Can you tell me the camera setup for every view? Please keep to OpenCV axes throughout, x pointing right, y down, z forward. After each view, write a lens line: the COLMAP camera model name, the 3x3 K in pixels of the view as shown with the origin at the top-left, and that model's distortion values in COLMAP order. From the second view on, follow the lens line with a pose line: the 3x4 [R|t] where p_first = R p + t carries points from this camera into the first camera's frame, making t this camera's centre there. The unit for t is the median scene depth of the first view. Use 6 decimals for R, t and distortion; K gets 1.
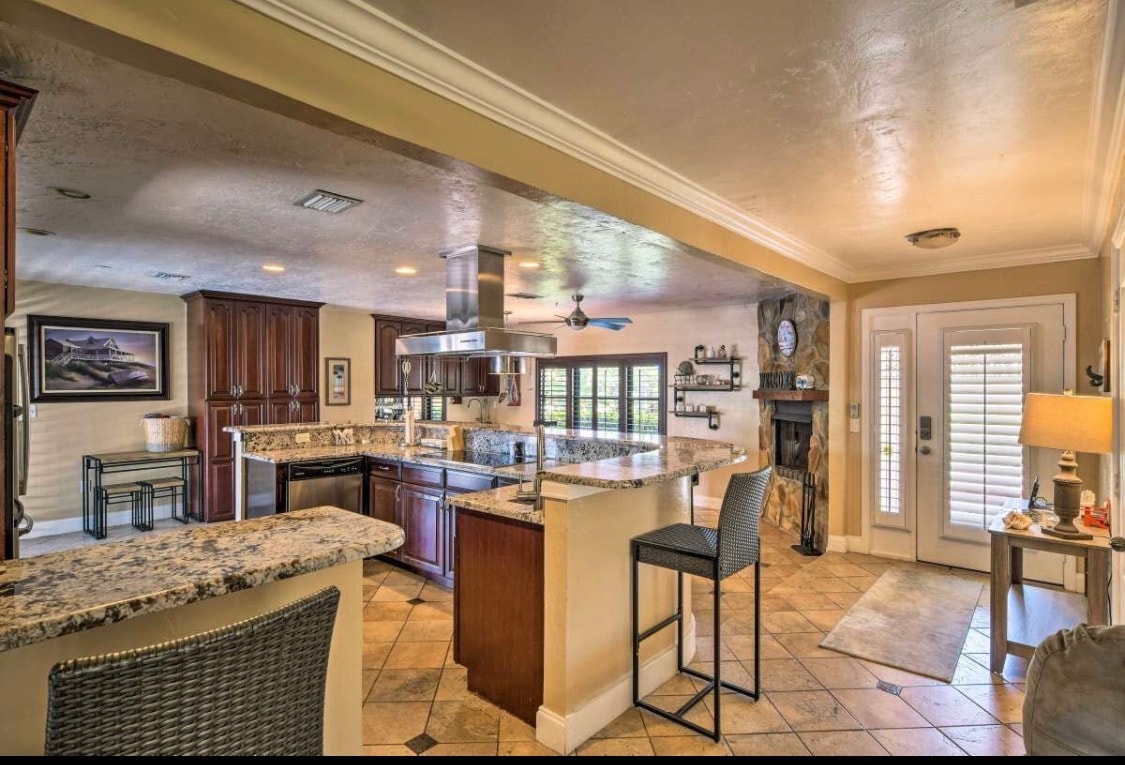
lens RADIAL K [[563.2, 0, 562.5], [0, 563.2, 382.5], [0, 0, 1]] dist [-0.000104, -0.000007]
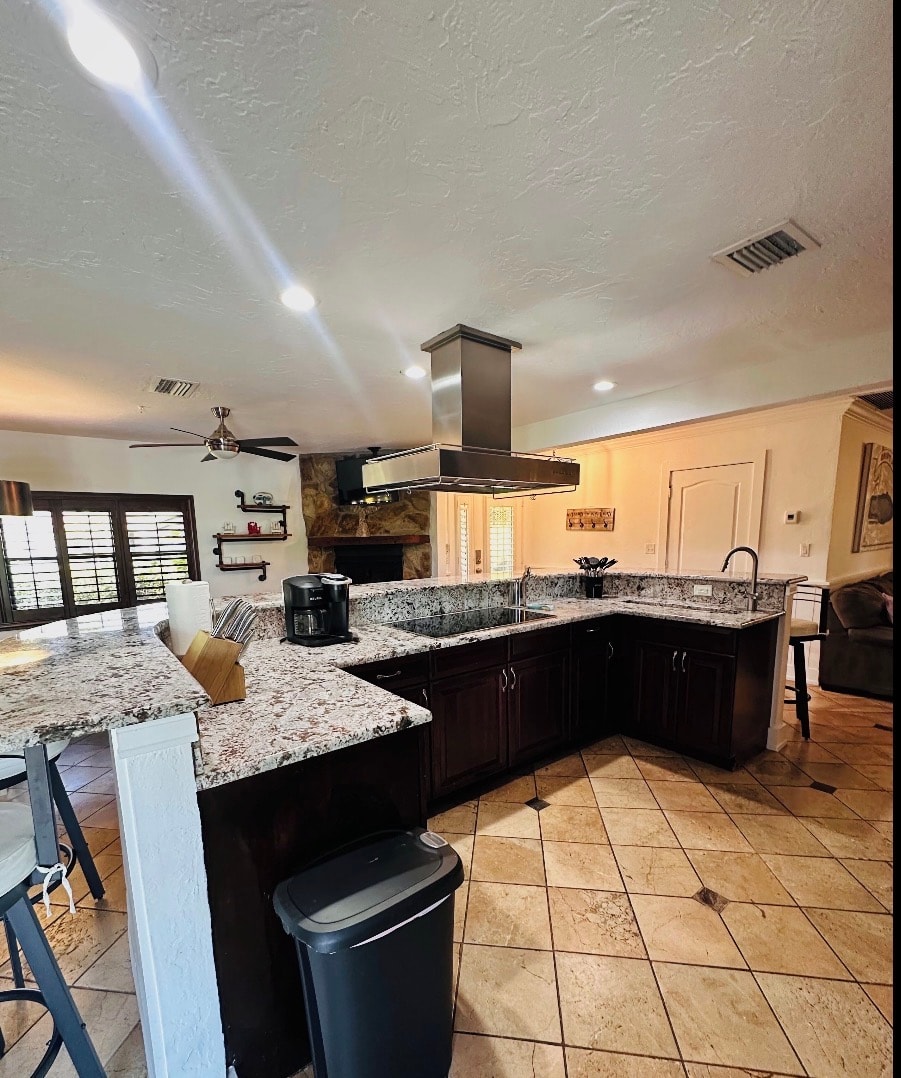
lens RADIAL K [[501.8, 0, 450.5], [0, 501.8, 539.0], [0, 0, 1]] dist [0.000091, -0.000012]
pose [[0.185501, -0.013711, 0.982548, -0.480979], [0.017830, 0.999785, 0.010585, 0.008330], [-0.982482, 0.015555, 0.185706, 0.518864]]
